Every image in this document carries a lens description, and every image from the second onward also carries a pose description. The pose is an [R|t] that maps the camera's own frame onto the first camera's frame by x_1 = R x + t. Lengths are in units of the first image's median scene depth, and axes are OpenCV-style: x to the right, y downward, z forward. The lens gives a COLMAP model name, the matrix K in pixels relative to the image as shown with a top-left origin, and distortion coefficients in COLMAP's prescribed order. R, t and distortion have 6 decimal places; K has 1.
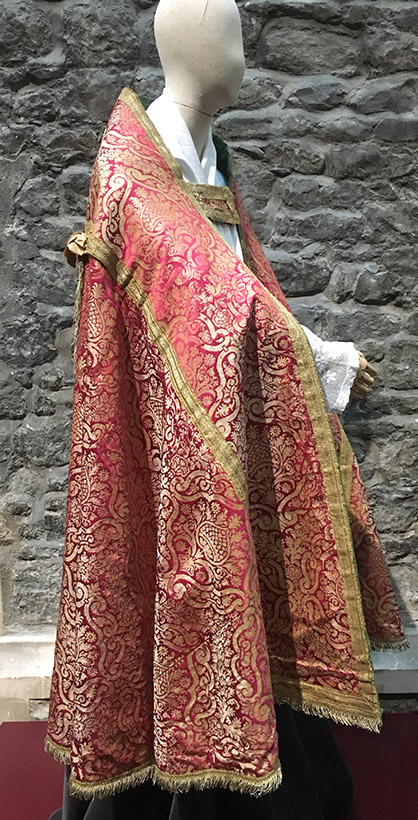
lens RADIAL K [[647.1, 0, 208.8], [0, 647.1, 408.7], [0, 0, 1]] dist [0.010982, 0.001541]
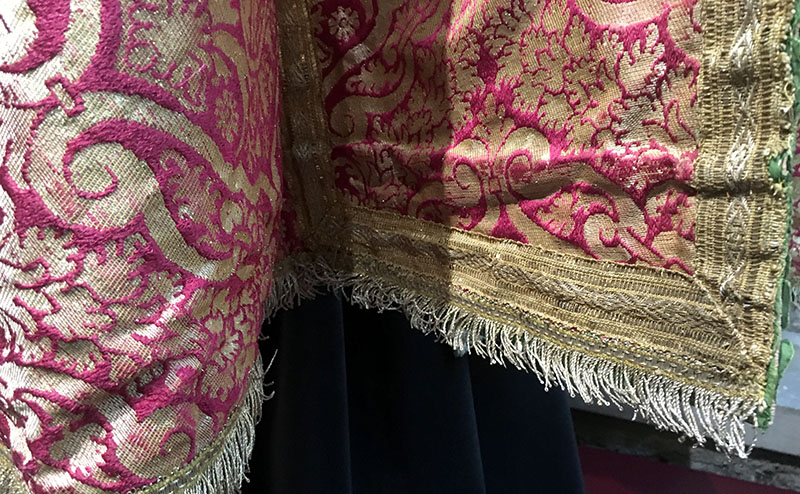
lens RADIAL K [[672.2, 0, 399.5], [0, 672.2, 247.5], [0, 0, 1]] dist [0.001559, -0.000439]
pose [[0.965918, 0.184251, -0.181807, 0.180122], [-0.151325, 0.971792, 0.180888, 0.397861], [0.210007, -0.147212, 0.966554, 0.758024]]
